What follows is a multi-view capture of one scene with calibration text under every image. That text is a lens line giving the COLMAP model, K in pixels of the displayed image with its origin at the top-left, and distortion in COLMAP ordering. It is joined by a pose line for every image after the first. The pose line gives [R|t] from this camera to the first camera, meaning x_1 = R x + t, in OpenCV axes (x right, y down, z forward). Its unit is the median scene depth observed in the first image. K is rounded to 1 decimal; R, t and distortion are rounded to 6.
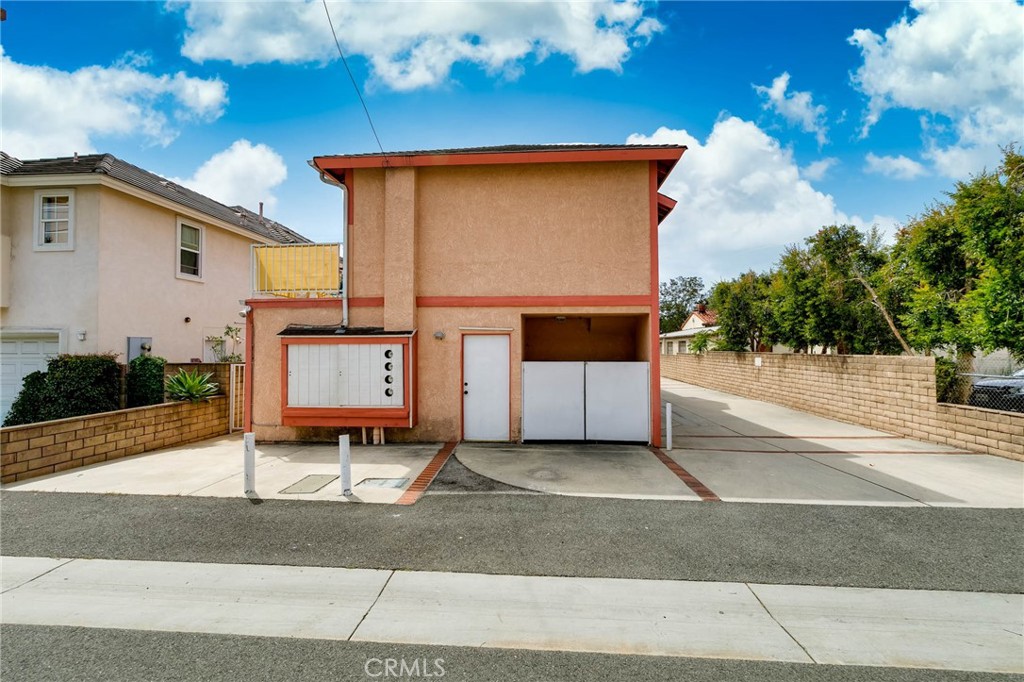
lens RADIAL K [[453.7, 0, 516.6], [0, 453.7, 342.4], [0, 0, 1]] dist [0.005320, -0.000385]
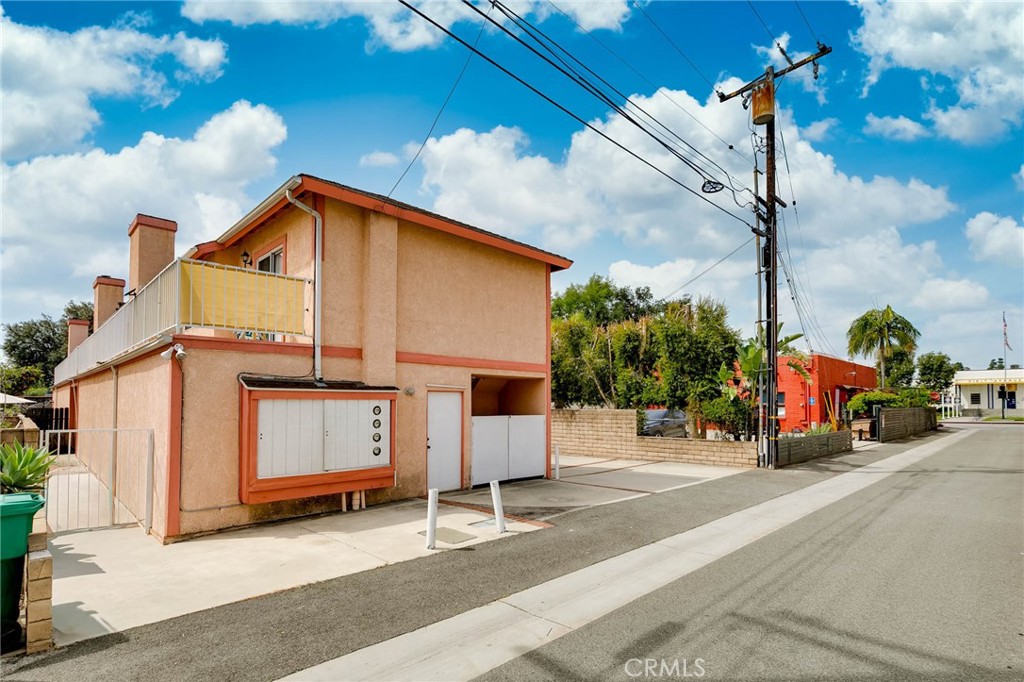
lens RADIAL K [[515.4, 0, 516.1], [0, 515.4, 400.2], [0, 0, 1]] dist [0.003377, 0.000323]
pose [[0.648897, 0.007879, 0.760835, -0.892445], [-0.010520, 0.999944, -0.001383, 0.002489], [-0.760803, -0.007107, 0.648944, 0.087320]]
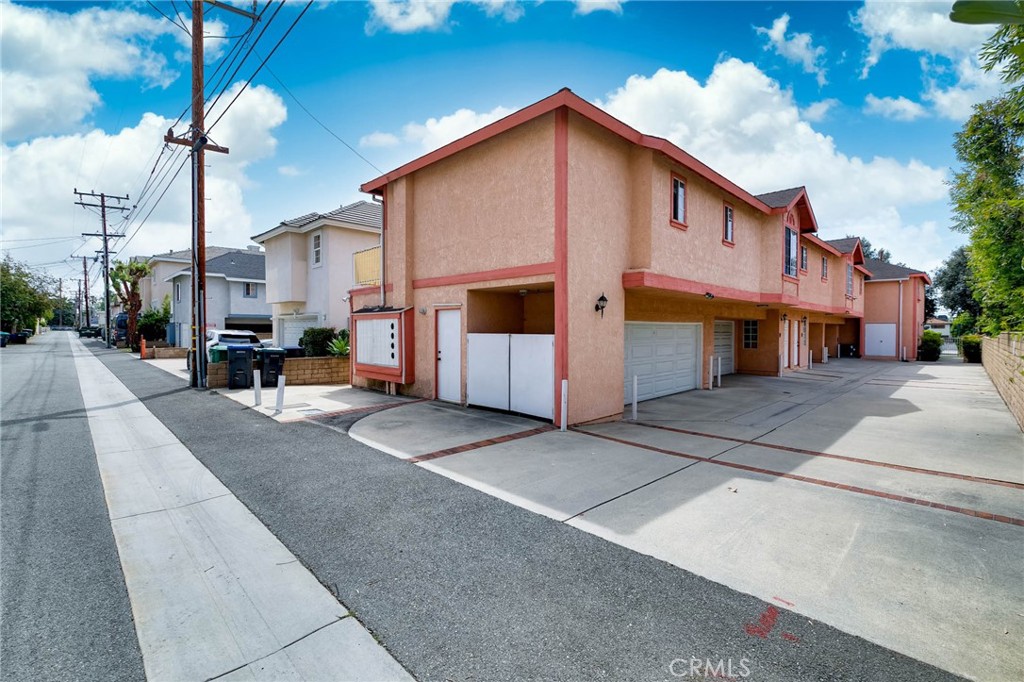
lens RADIAL K [[453.7, 0, 516.8], [0, 453.7, 343.4], [0, 0, 1]] dist [0.005320, -0.000385]
pose [[0.752321, 0.023778, -0.658367, 0.831151], [-0.000092, 0.999352, 0.035989, 0.027059], [0.658796, -0.027014, 0.751836, 0.249585]]
